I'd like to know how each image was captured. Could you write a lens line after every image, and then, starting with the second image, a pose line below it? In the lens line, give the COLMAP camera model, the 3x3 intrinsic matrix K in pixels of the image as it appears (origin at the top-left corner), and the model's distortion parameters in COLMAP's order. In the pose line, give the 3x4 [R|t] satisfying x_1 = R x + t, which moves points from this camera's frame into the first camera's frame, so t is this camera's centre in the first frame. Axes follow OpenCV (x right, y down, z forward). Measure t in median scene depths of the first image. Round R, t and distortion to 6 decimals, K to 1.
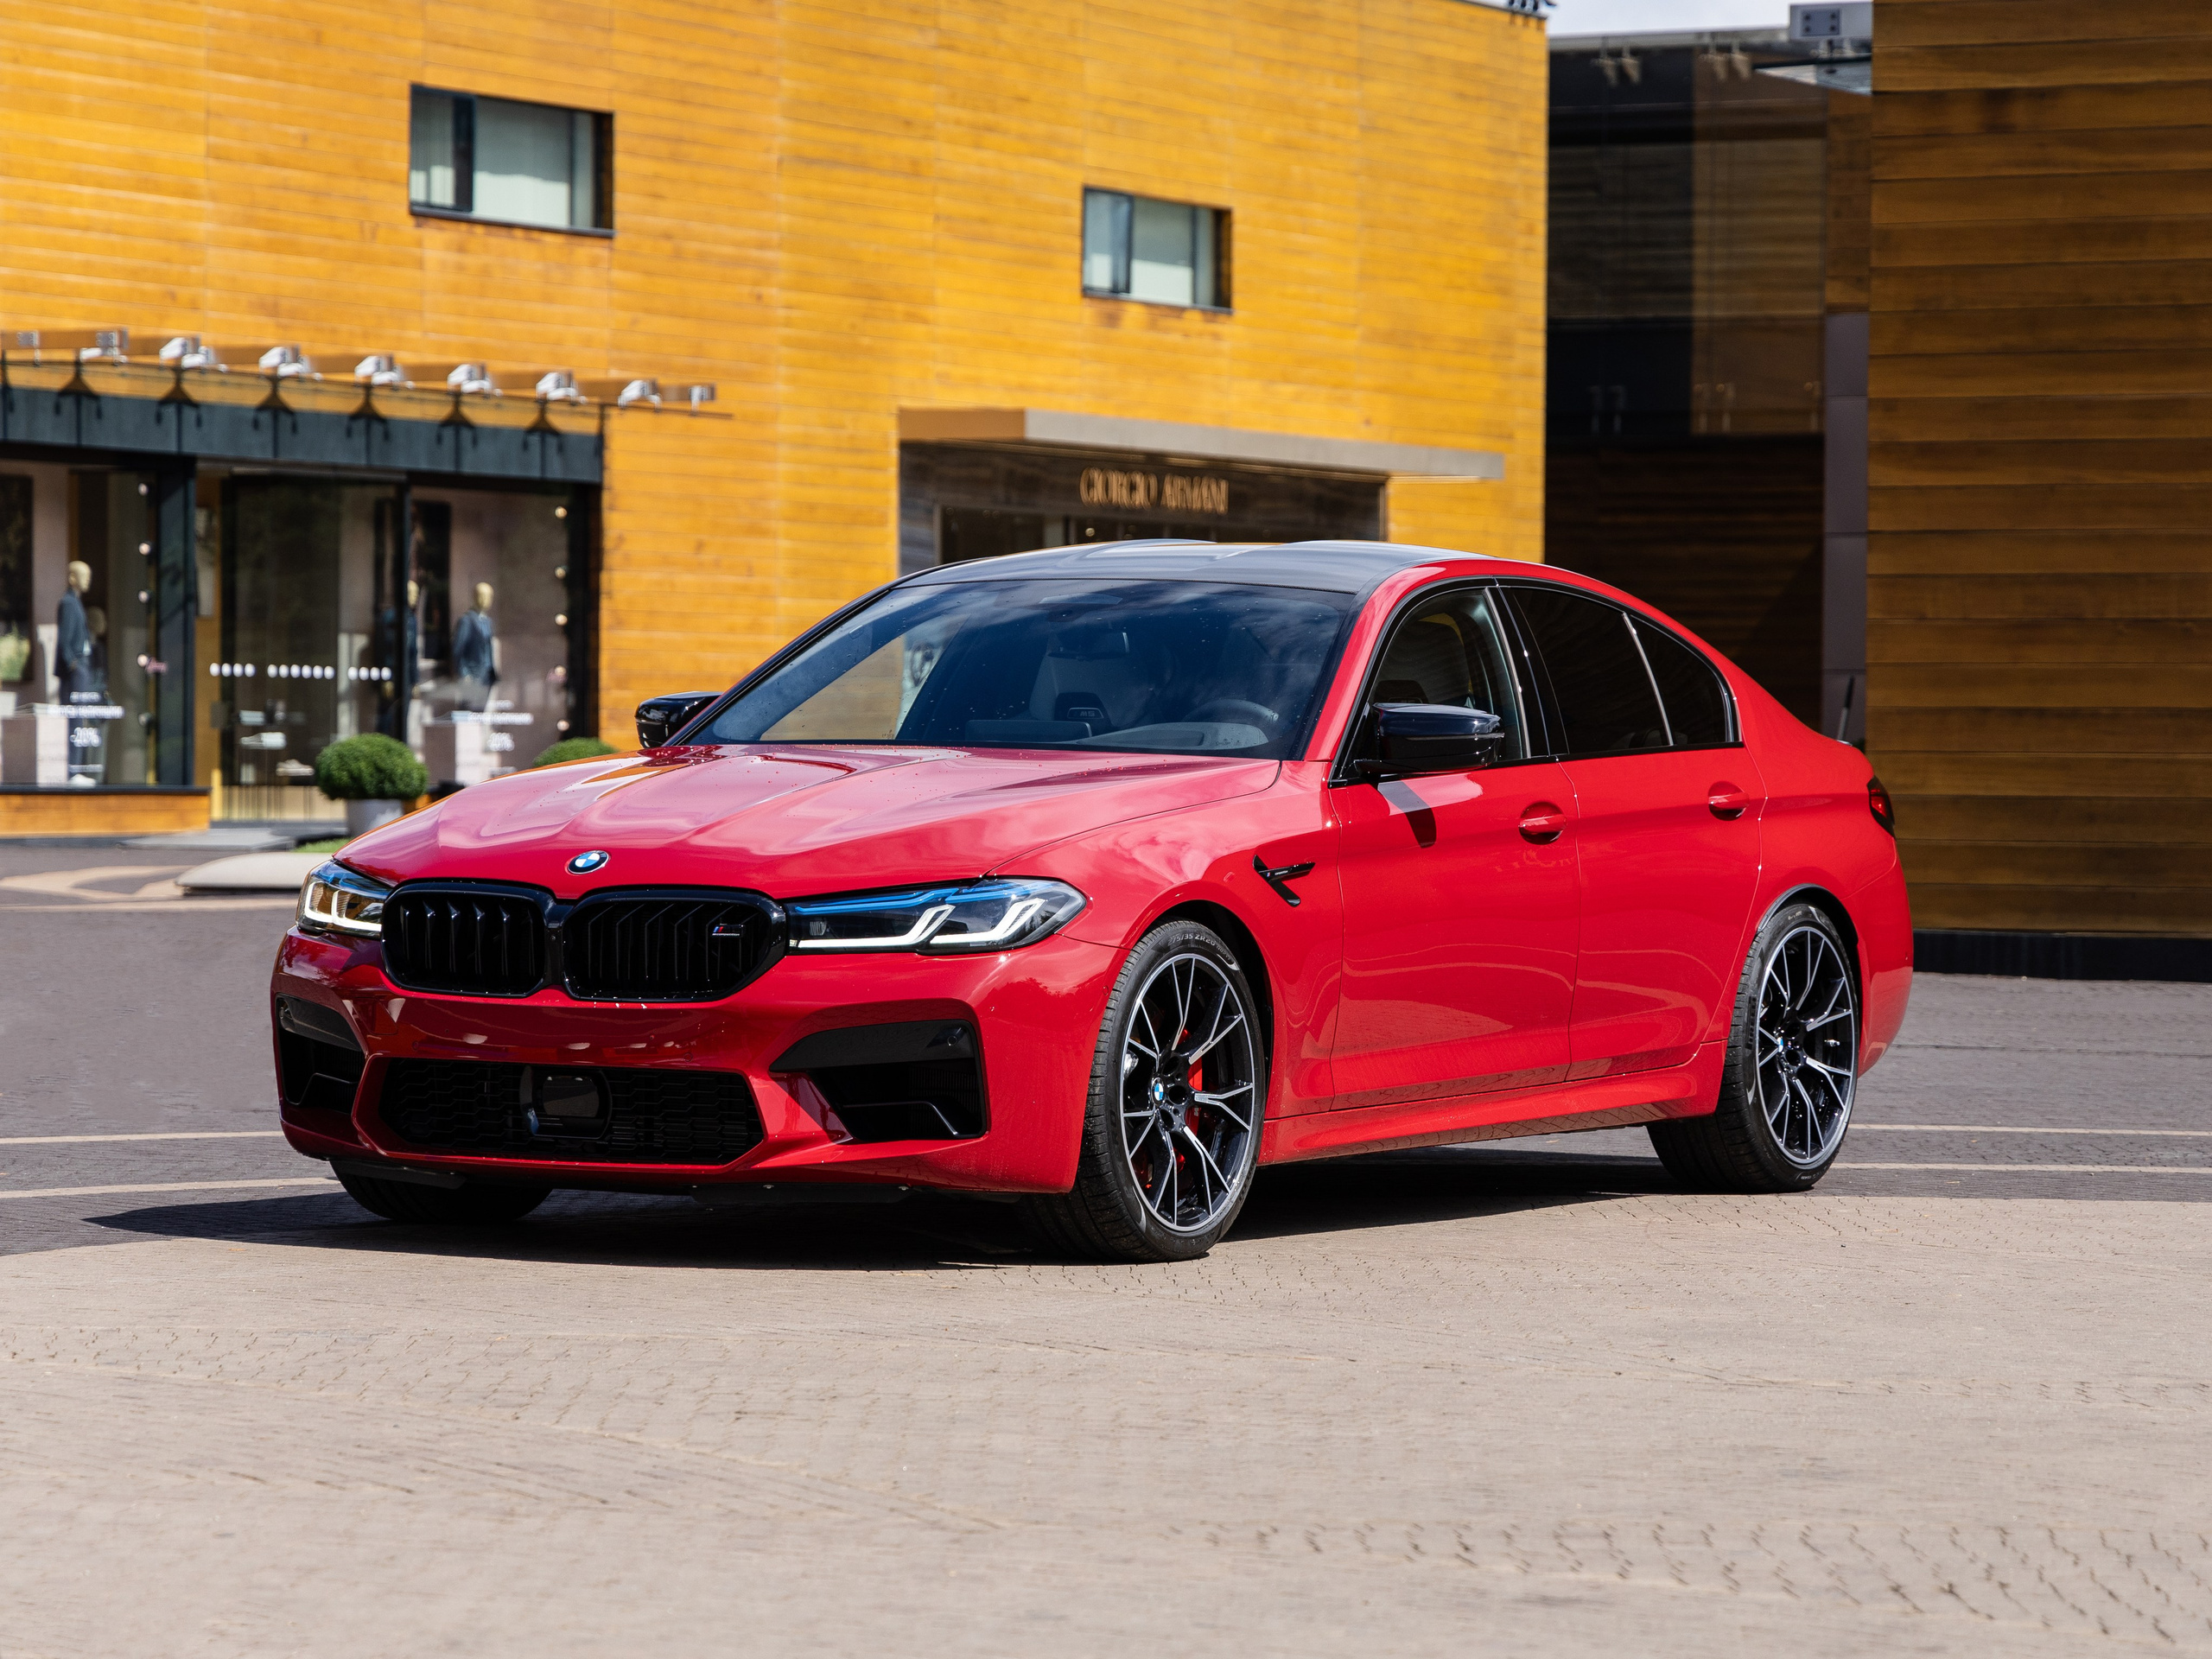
lens RADIAL K [[7136.9, 0, 1088.7], [0, 7136.9, 821.6], [0, 0, 1]] dist [0.119452, 0.000000]
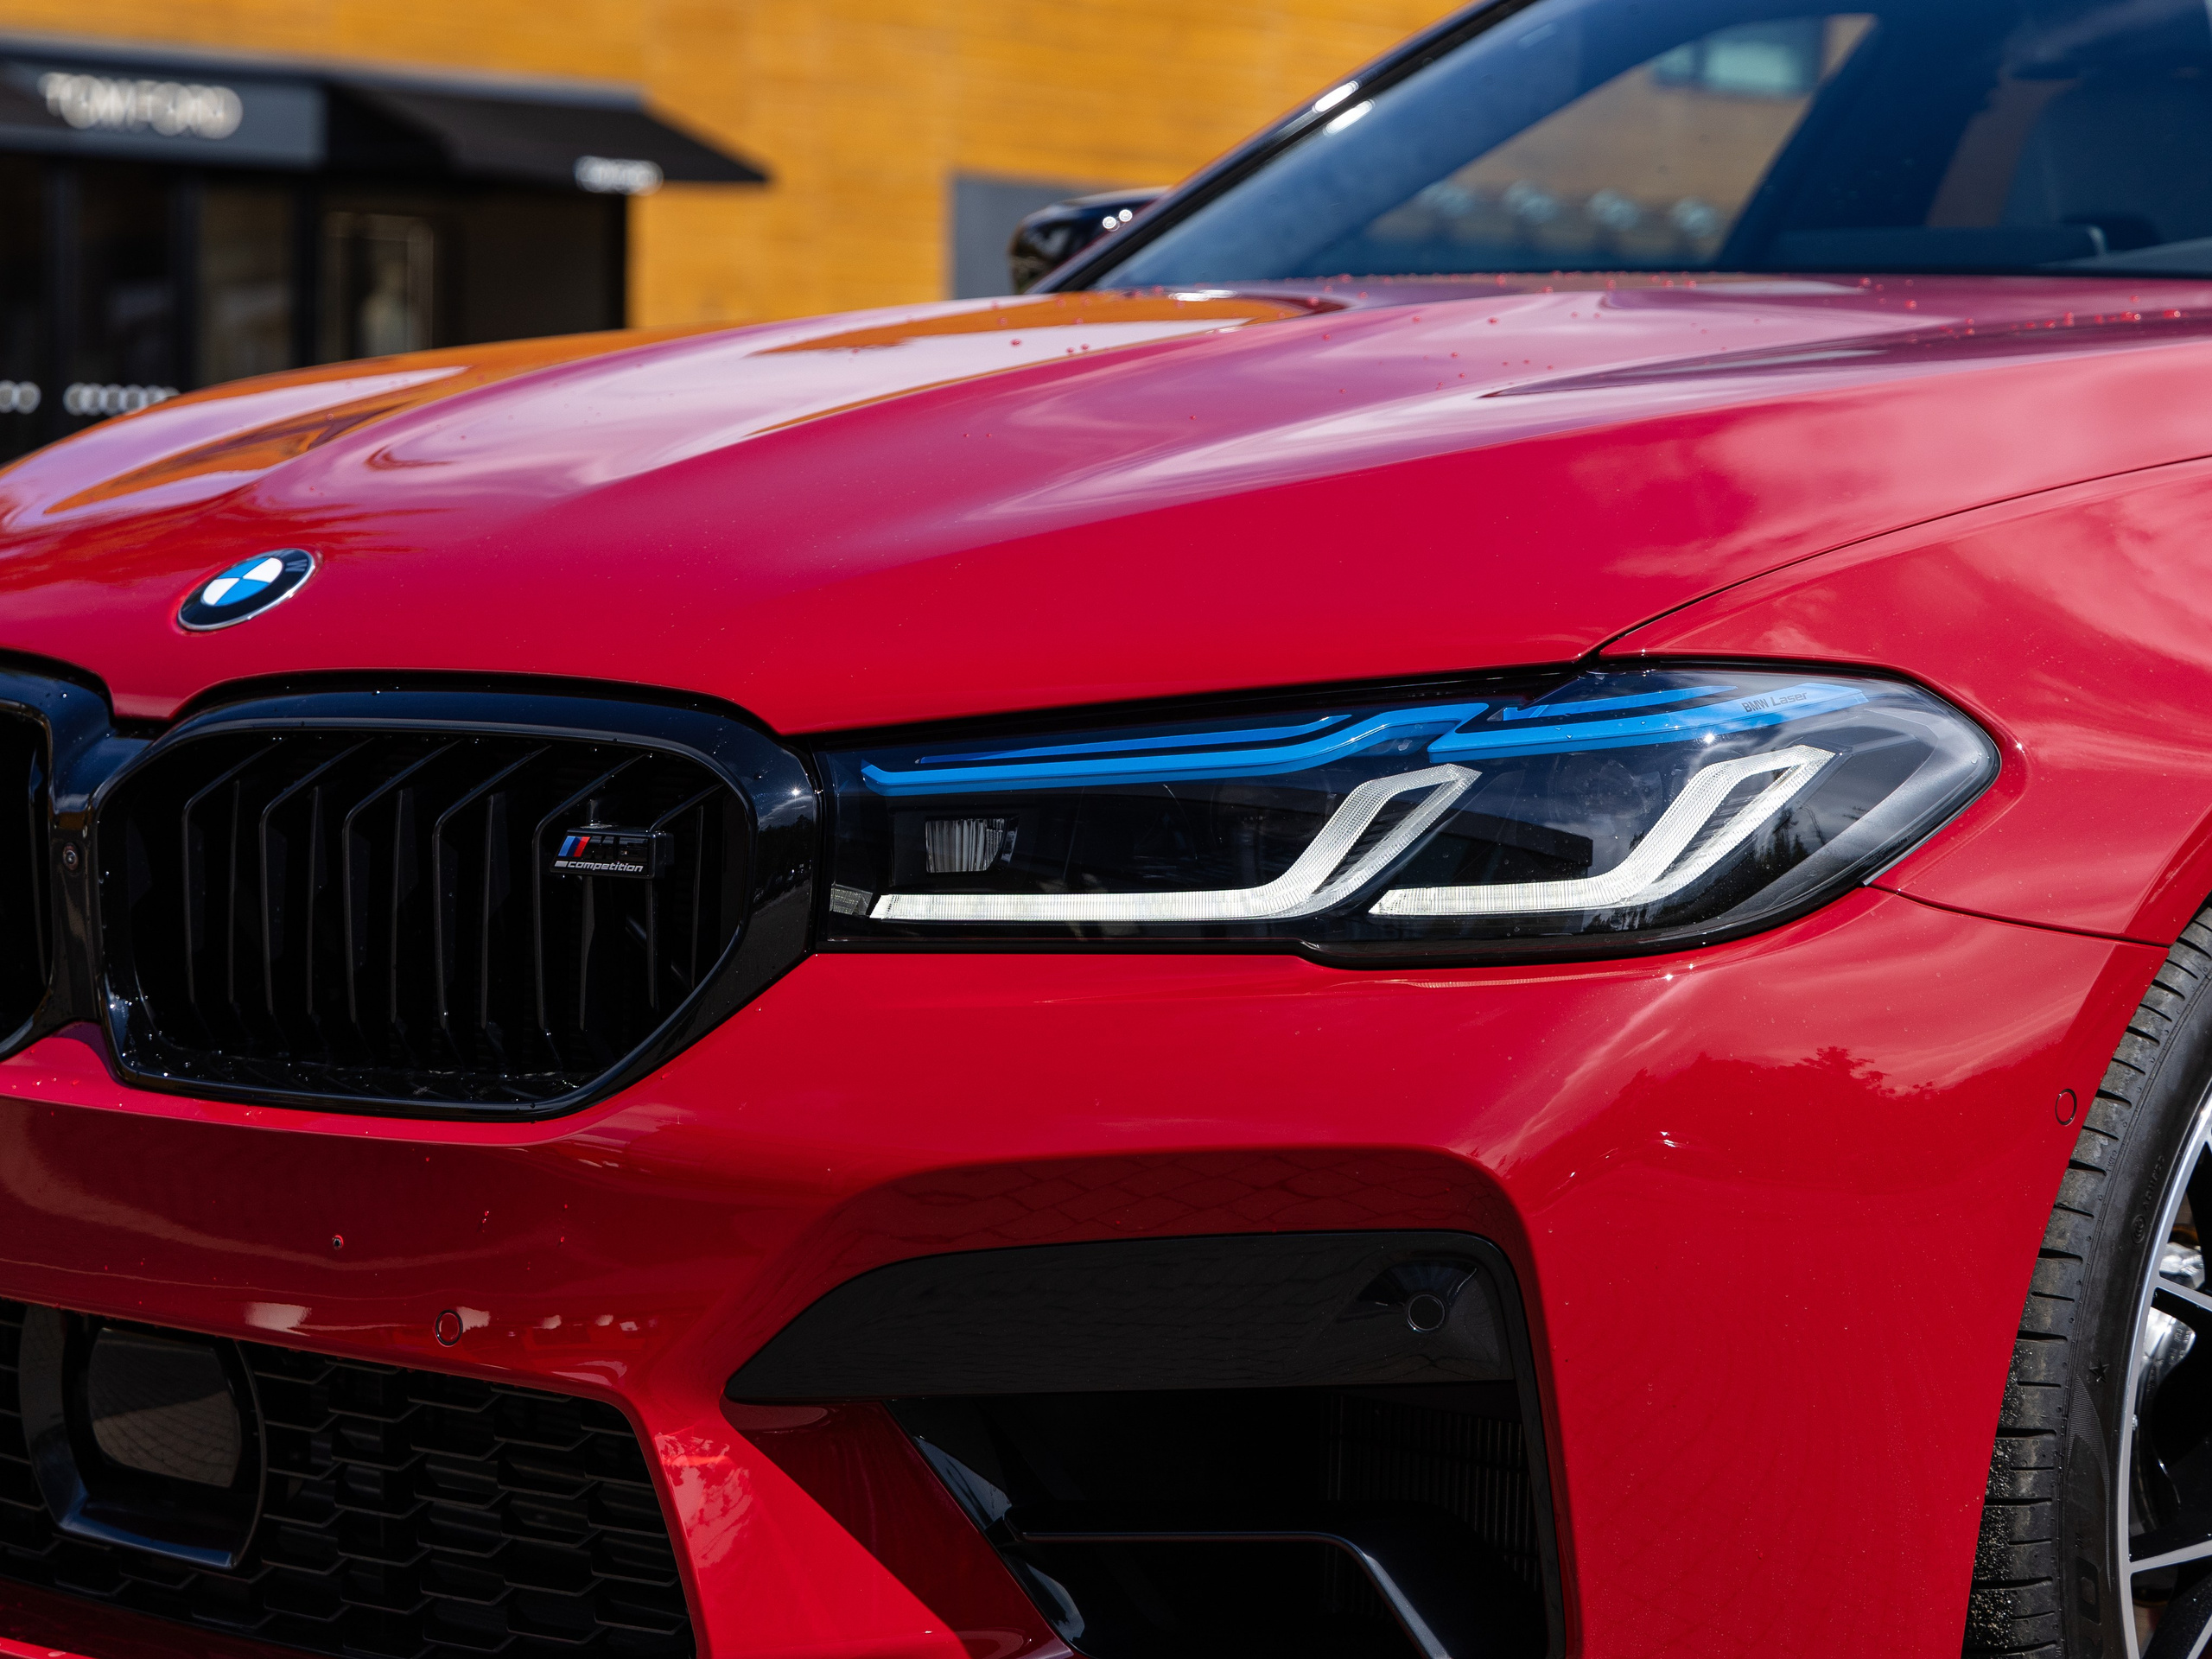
lens RADIAL K [[5595.2, 0, 1095.6], [0, 5595.2, 828.7], [0, 0, 1]] dist [-0.101475, 0.000000]
pose [[0.978454, 0.019988, -0.205496, 0.001444], [-0.011226, 0.998981, 0.043720, 0.000792], [0.206161, -0.040471, 0.977681, 0.122284]]
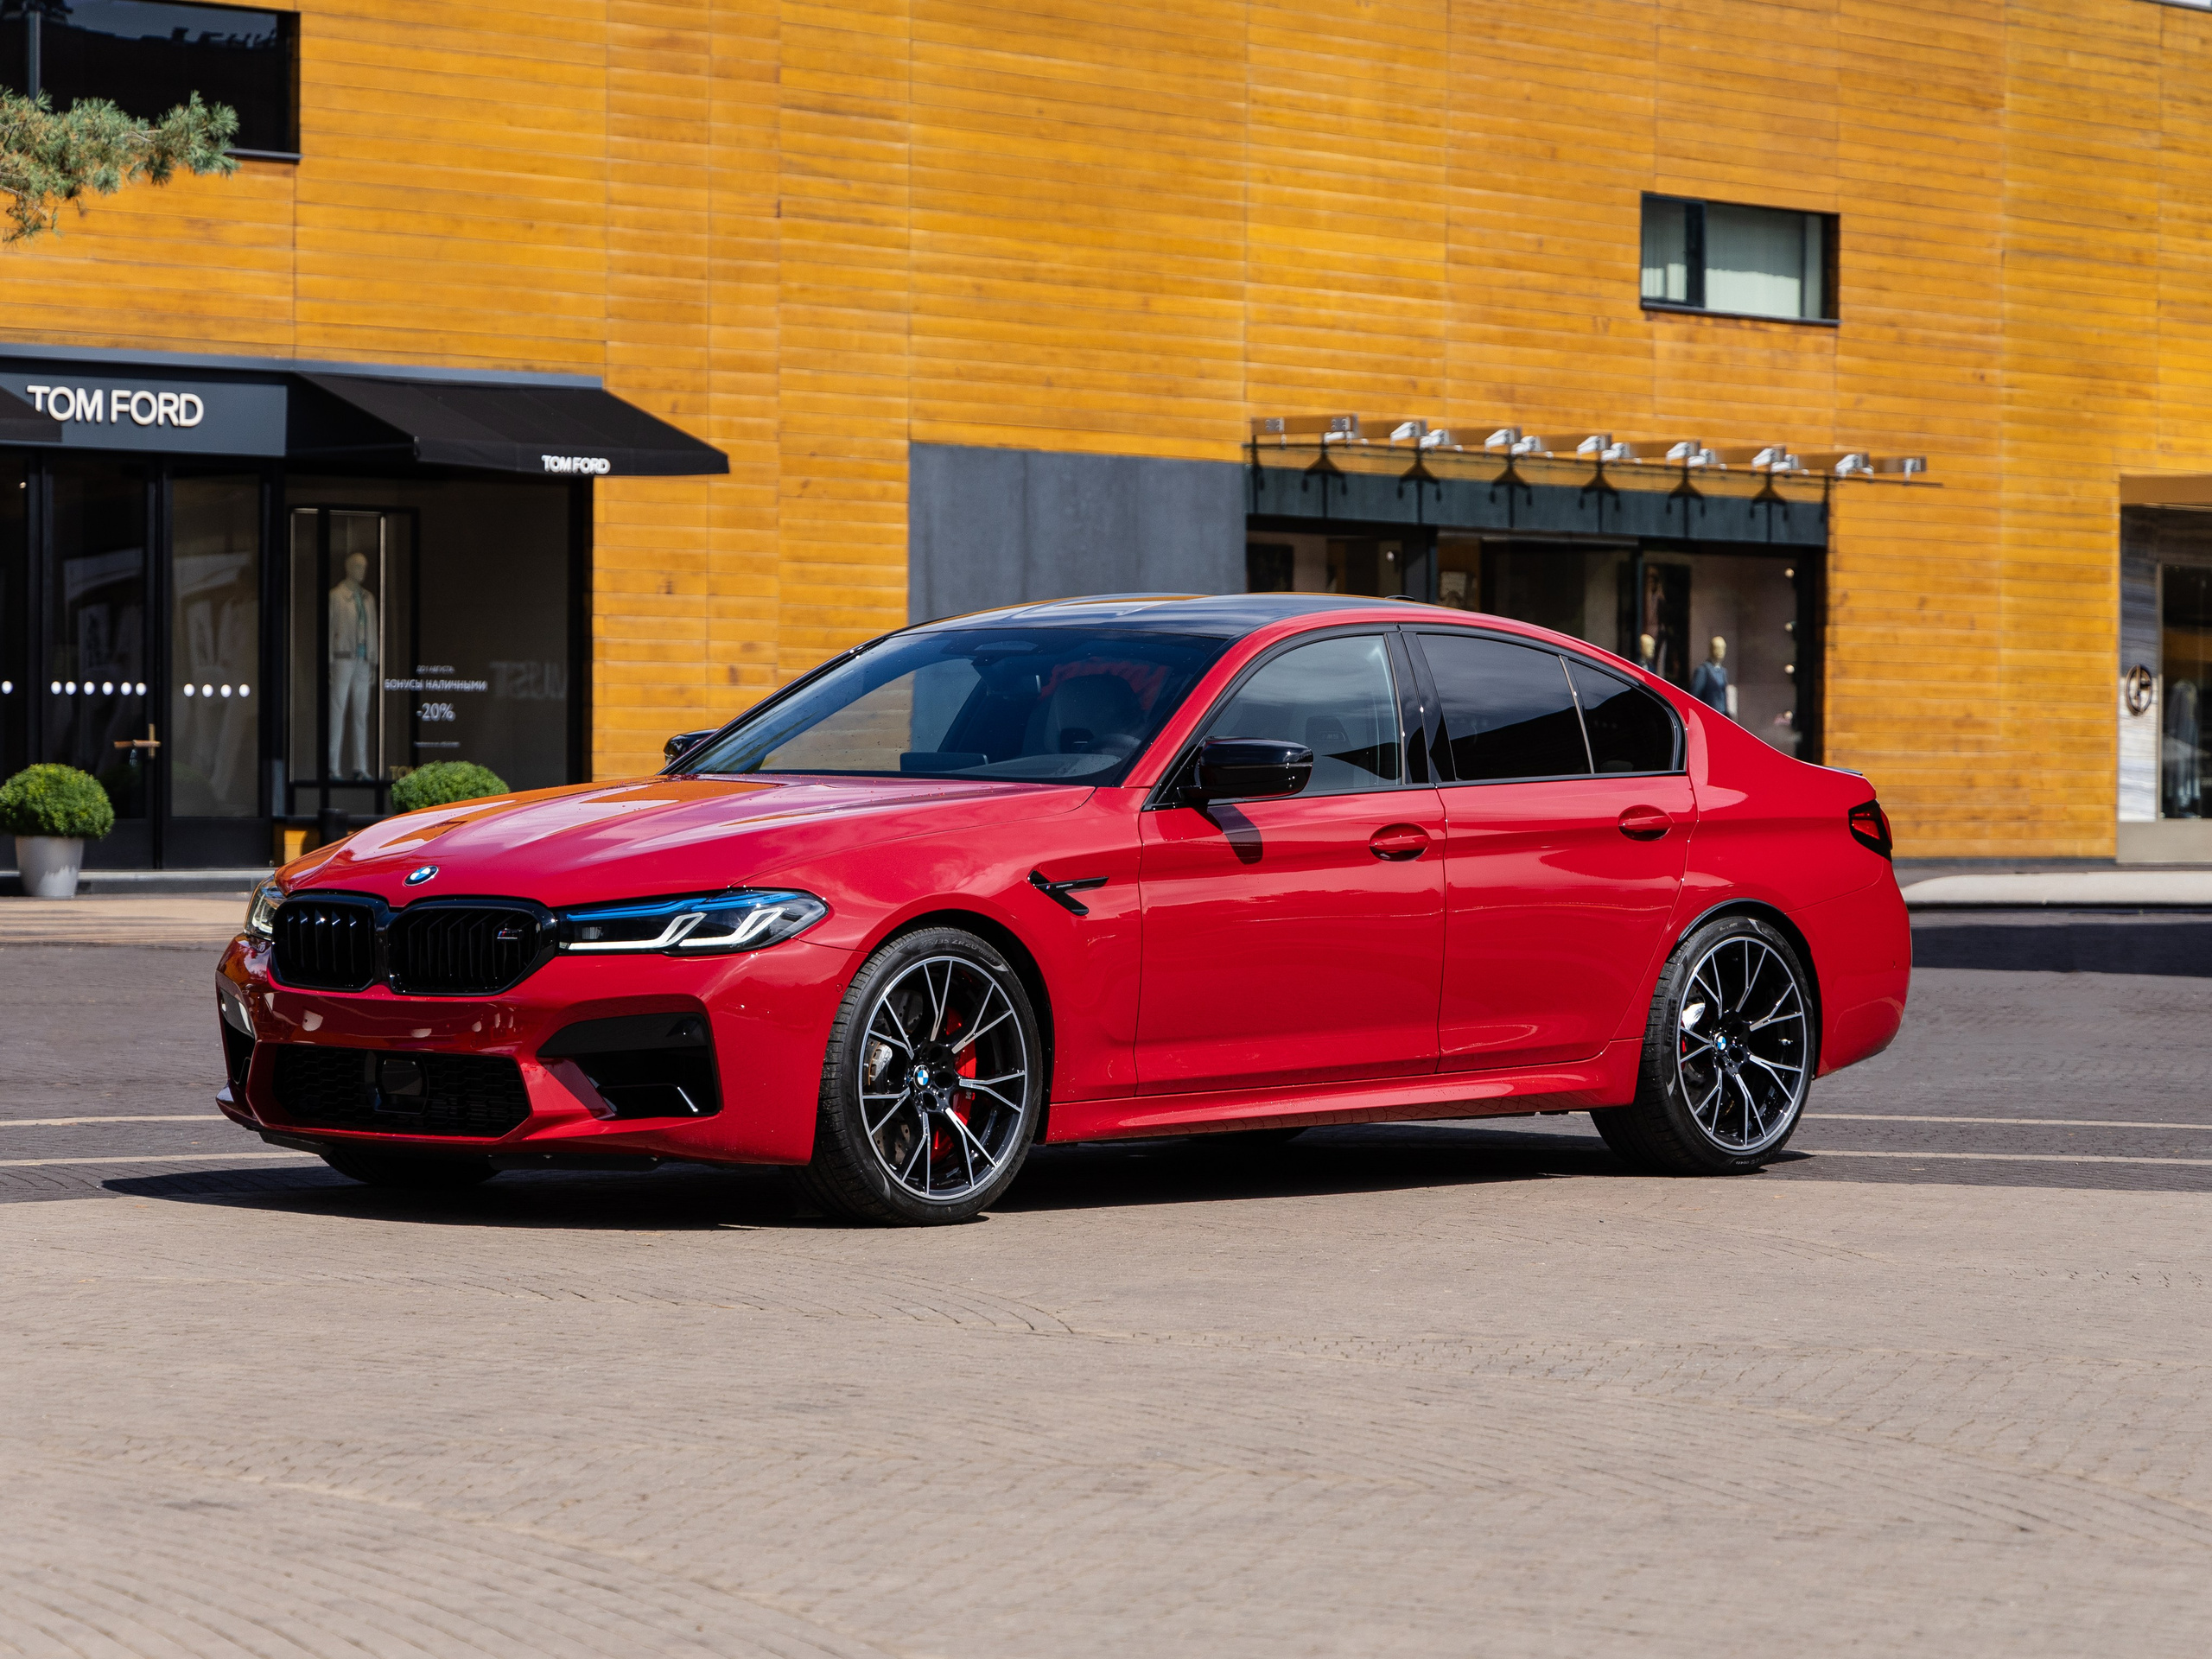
lens RADIAL K [[6406.4, 0, 1126.6], [0, 6406.4, 829.9], [0, 0, 1]] dist [0.016319, 0.000000]
pose [[0.978027, 0.000098, -0.208478, 0.040271], [-0.000816, 0.999994, -0.003355, 0.000262], [0.208477, 0.003452, 0.978021, 0.000643]]
